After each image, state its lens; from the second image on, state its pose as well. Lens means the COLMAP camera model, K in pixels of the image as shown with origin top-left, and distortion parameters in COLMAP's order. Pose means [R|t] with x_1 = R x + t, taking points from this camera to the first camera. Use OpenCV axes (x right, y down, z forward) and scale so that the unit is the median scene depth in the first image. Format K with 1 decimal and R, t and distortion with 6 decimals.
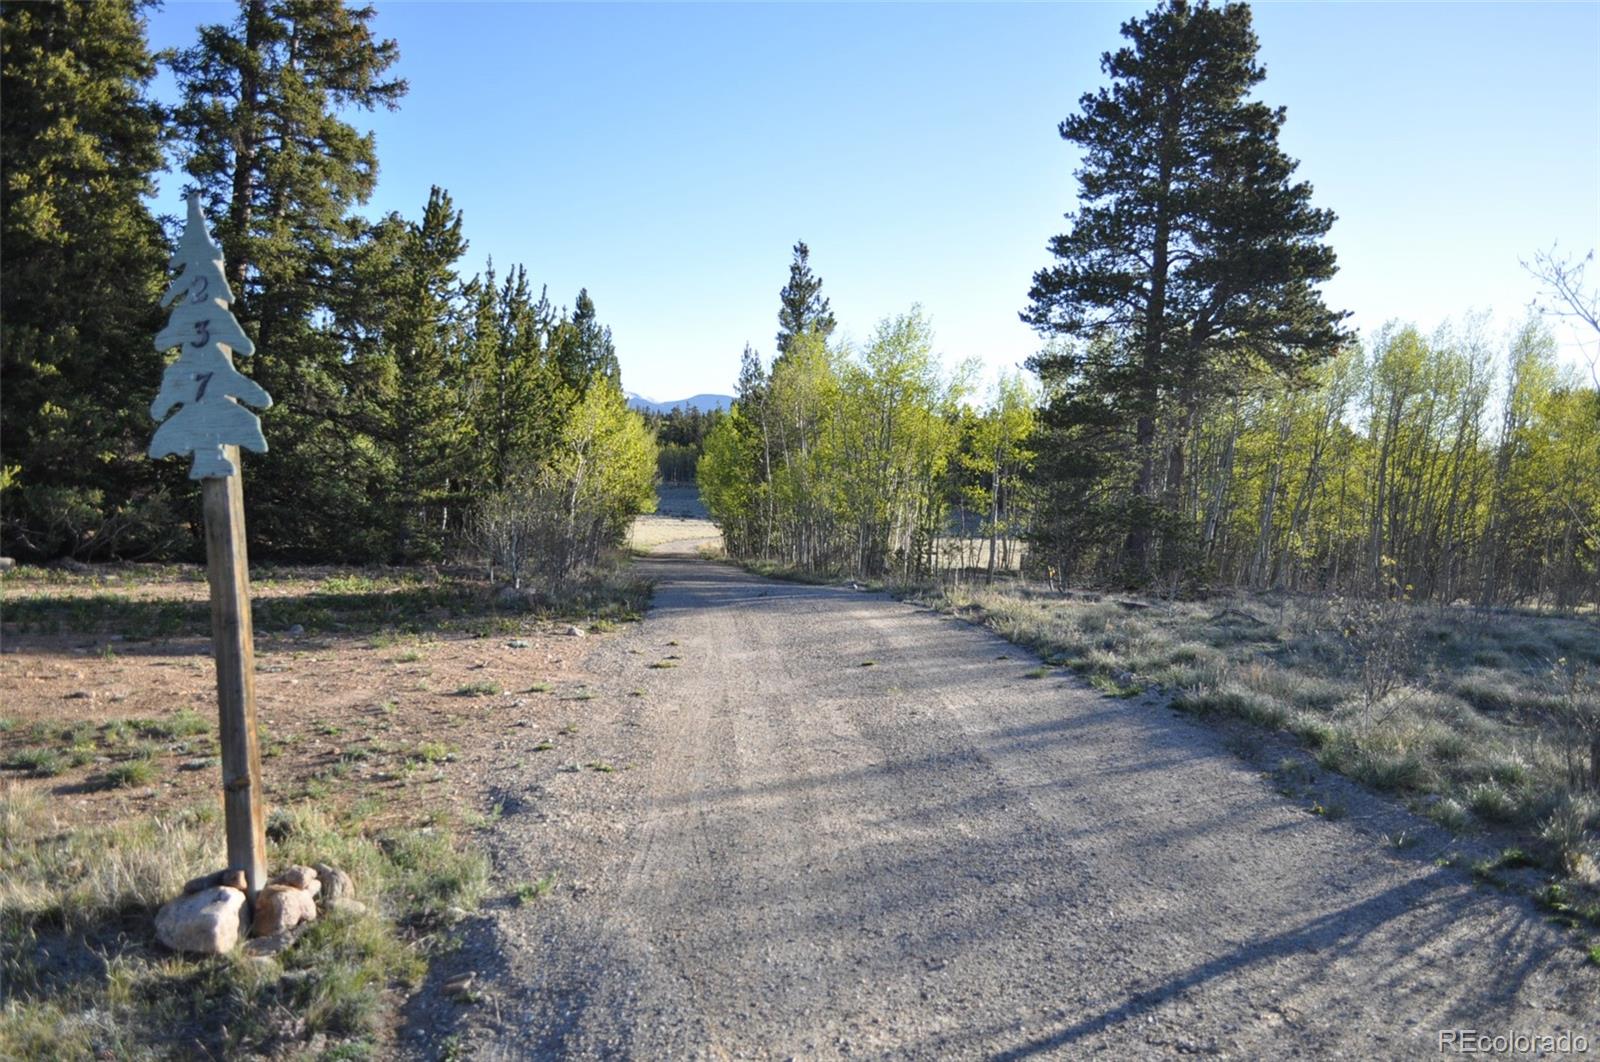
lens RADIAL K [[1271.1, 0, 799.8], [0, 1271.1, 530.5], [0, 0, 1]] dist [-0.084512, 0.011480]
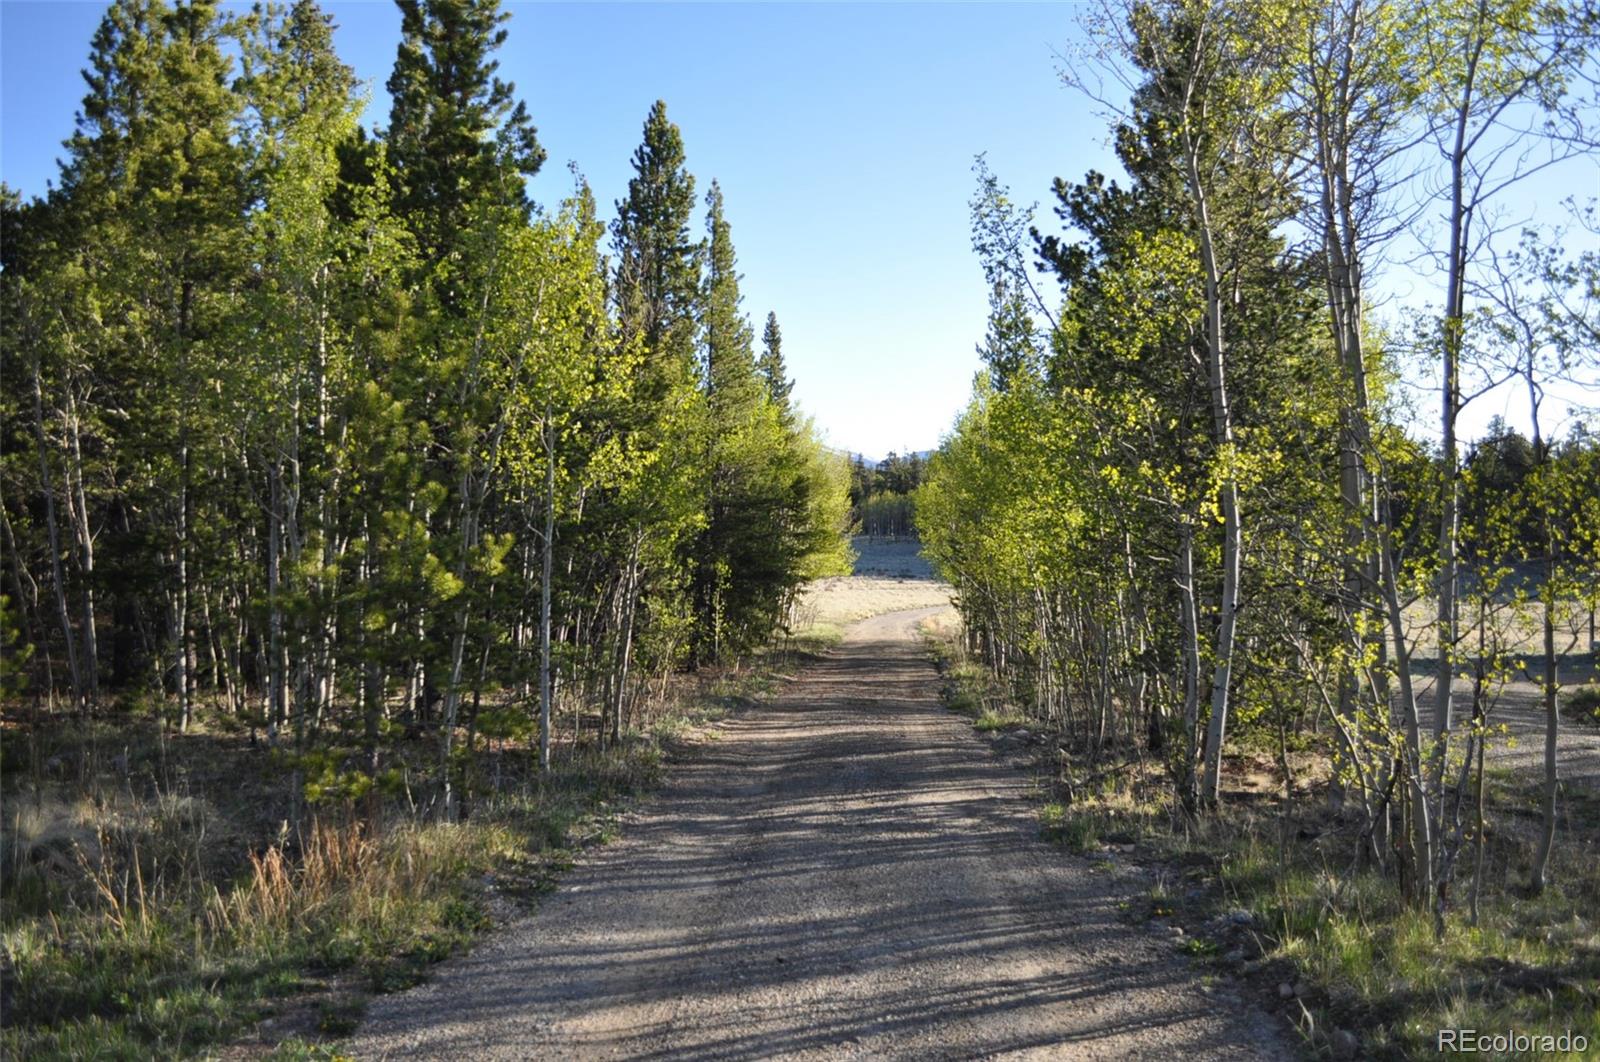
lens RADIAL K [[1271.1, 0, 798.4], [0, 1271.1, 533.4], [0, 0, 1]] dist [-0.084512, 0.011480]
pose [[0.984358, -0.028129, -0.173918, -0.027938], [0.020667, 0.998793, -0.044567, -0.006767], [0.174962, 0.040275, 0.983751, 0.355618]]
